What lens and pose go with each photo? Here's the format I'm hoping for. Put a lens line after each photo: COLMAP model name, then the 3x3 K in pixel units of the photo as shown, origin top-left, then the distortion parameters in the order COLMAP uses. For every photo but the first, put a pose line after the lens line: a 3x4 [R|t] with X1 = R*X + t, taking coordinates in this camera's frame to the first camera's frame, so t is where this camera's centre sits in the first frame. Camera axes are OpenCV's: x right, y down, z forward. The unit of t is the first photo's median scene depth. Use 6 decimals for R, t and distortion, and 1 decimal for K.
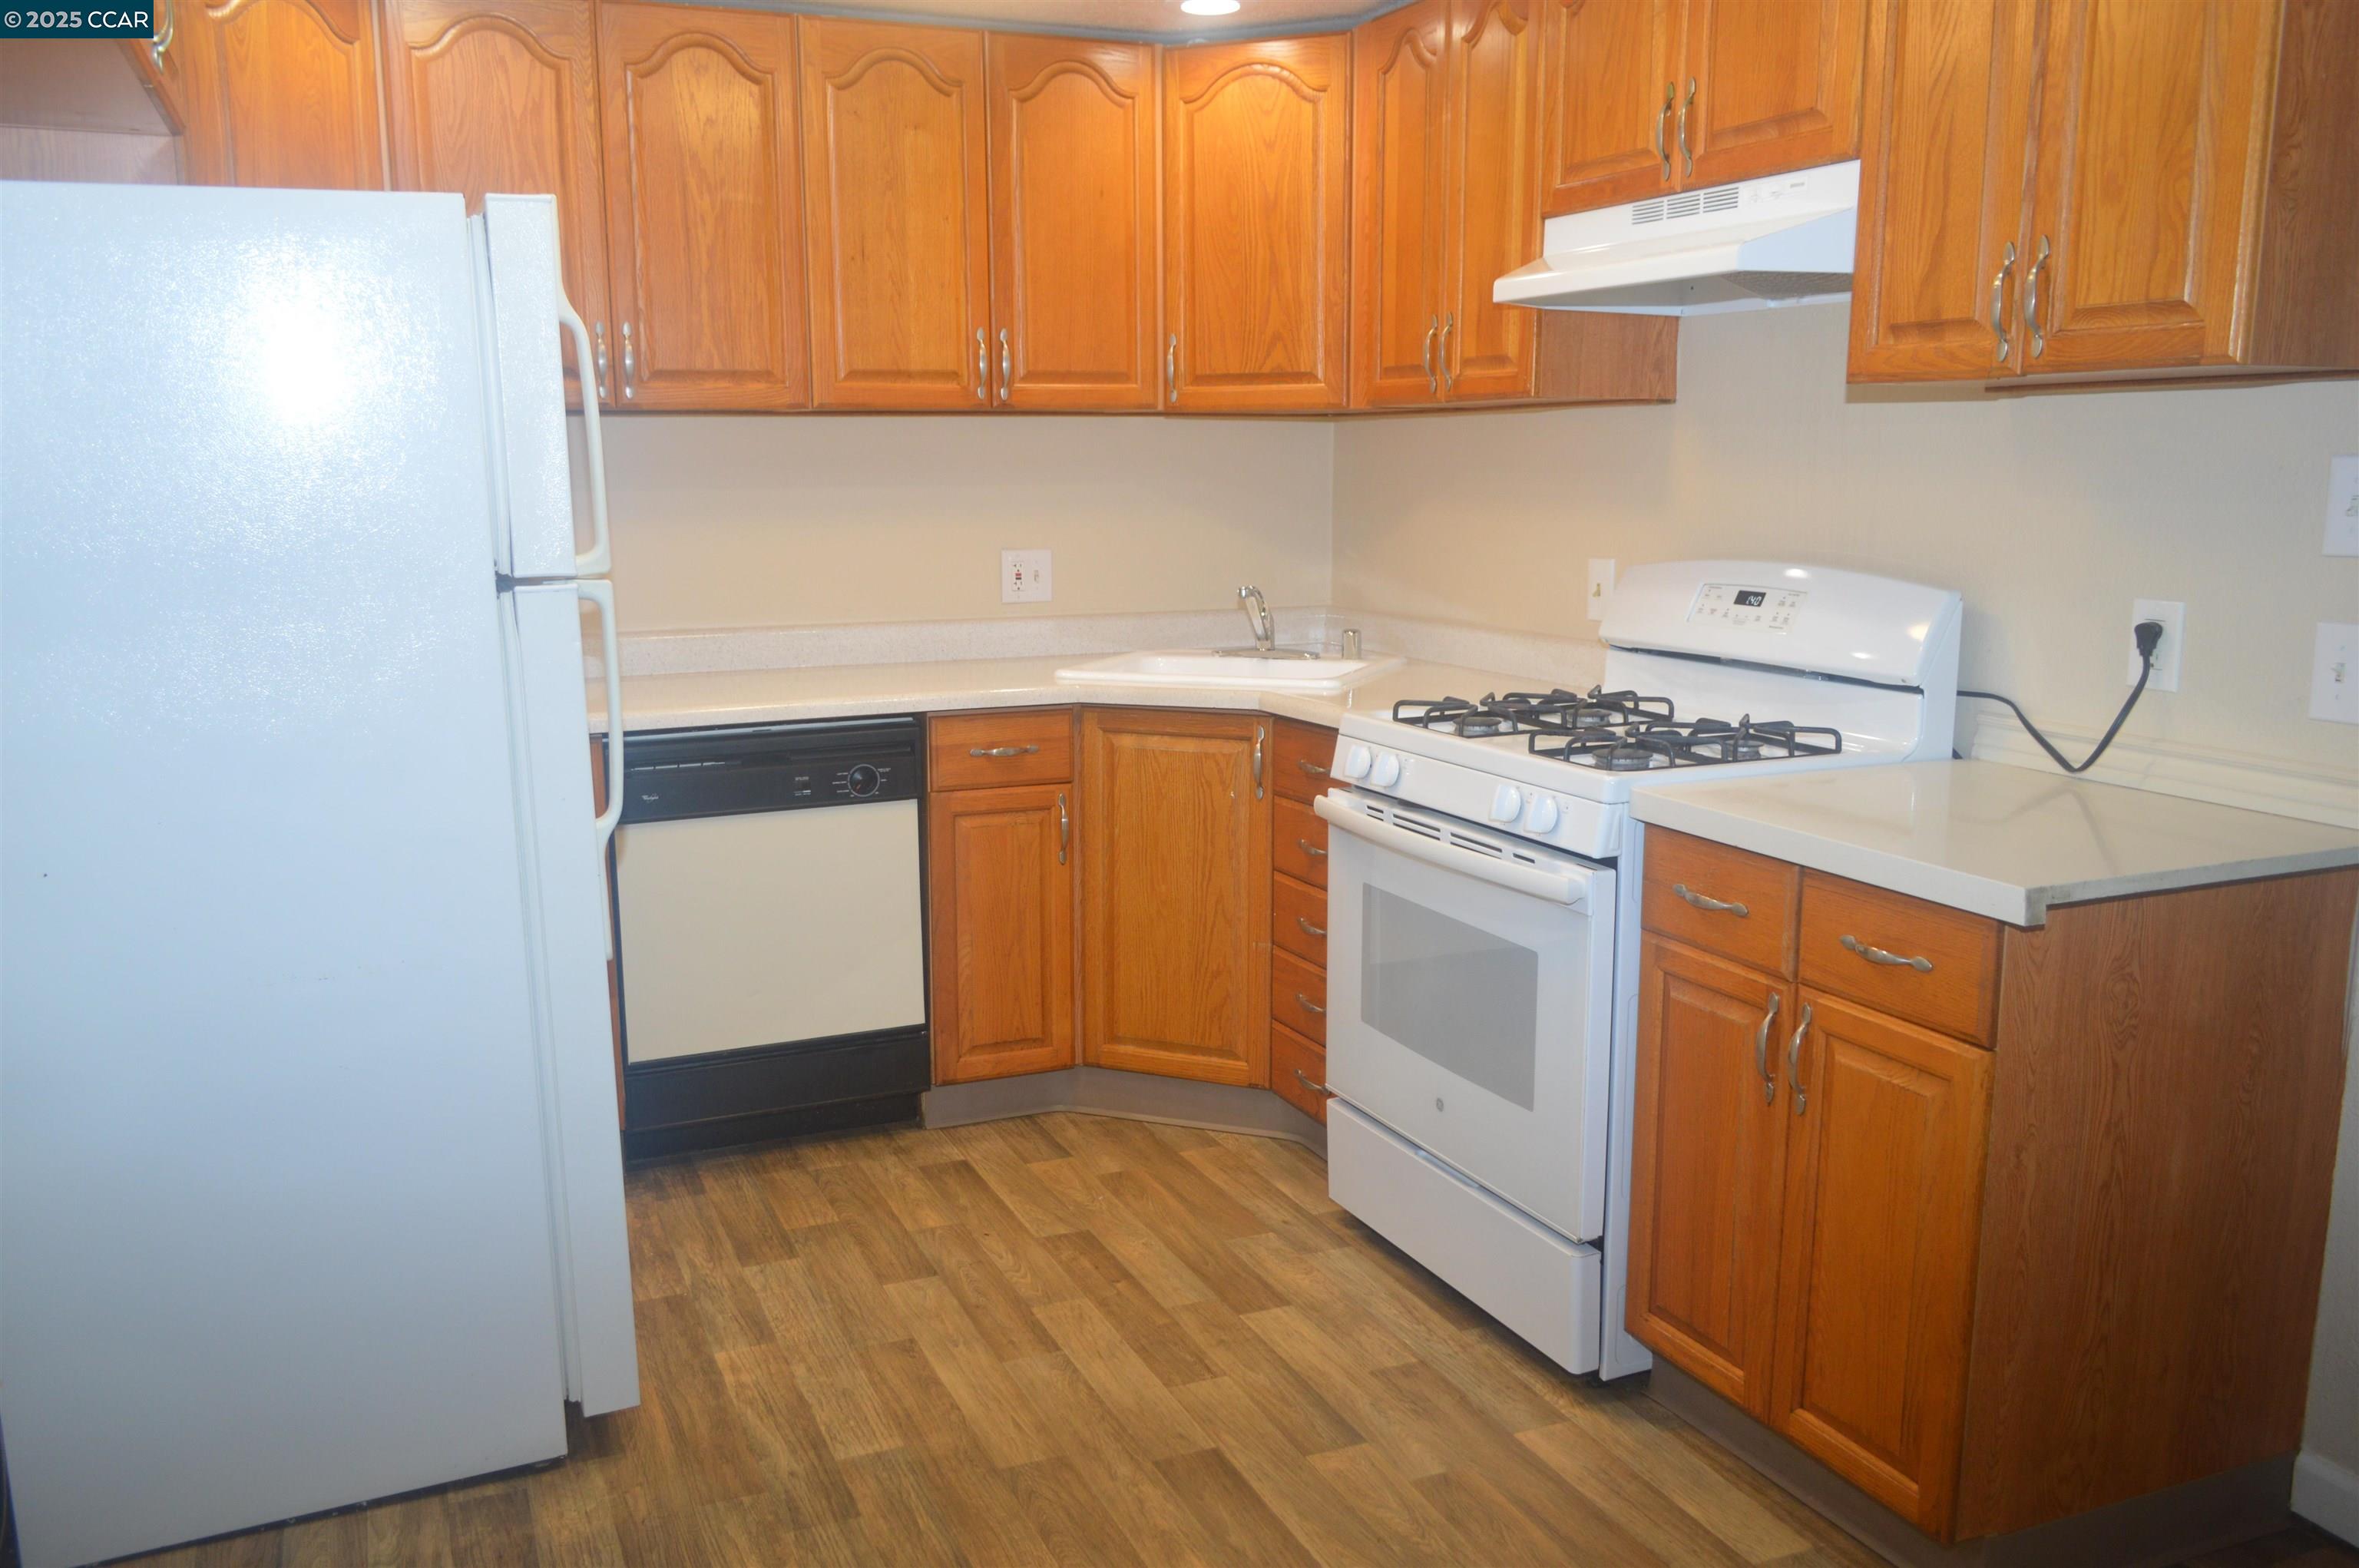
lens RADIAL K [[1882.6, 0, 1157.5], [0, 1882.6, 783.2], [0, 0, 1]] dist [-0.009027, 0.012977]
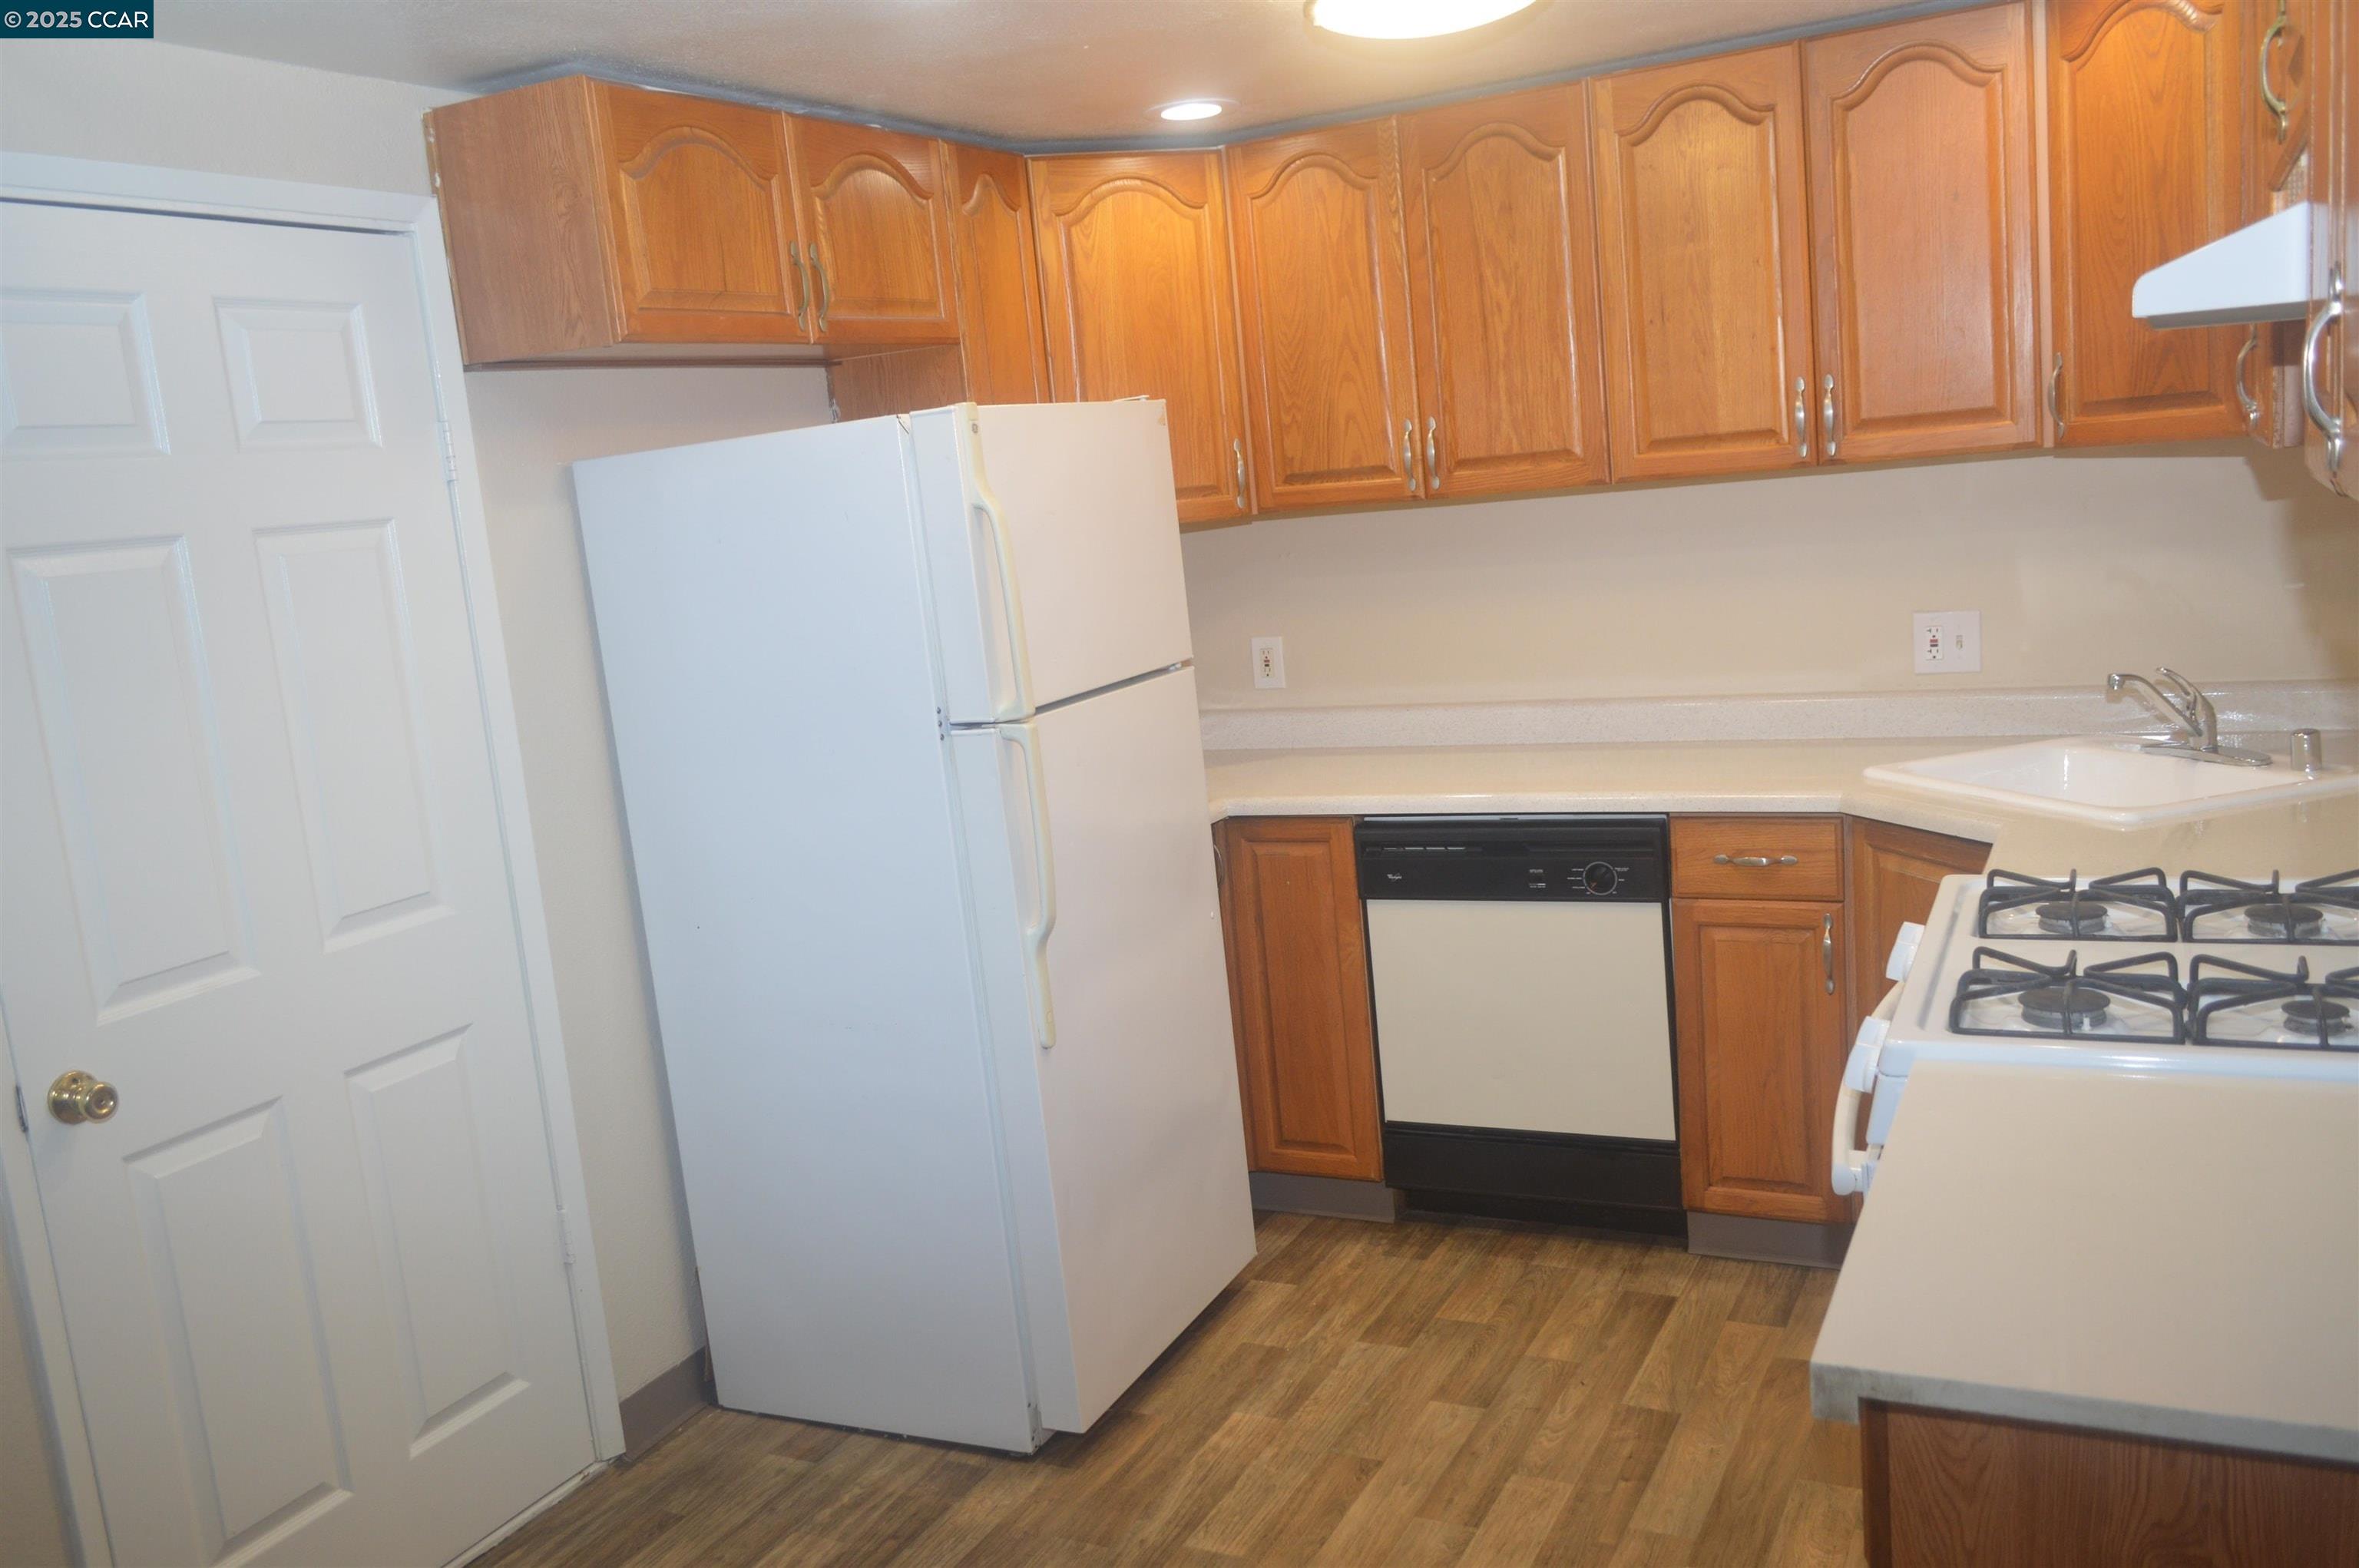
lens RADIAL K [[1882.6, 0, 1166.0], [0, 1882.6, 781.3], [0, 0, 1]] dist [-0.009027, 0.012977]
pose [[0.635155, 0.069365, -0.769264, 0.433739], [-0.043502, 0.997591, 0.054035, -0.092283], [0.771159, -0.000856, 0.636642, 0.219250]]
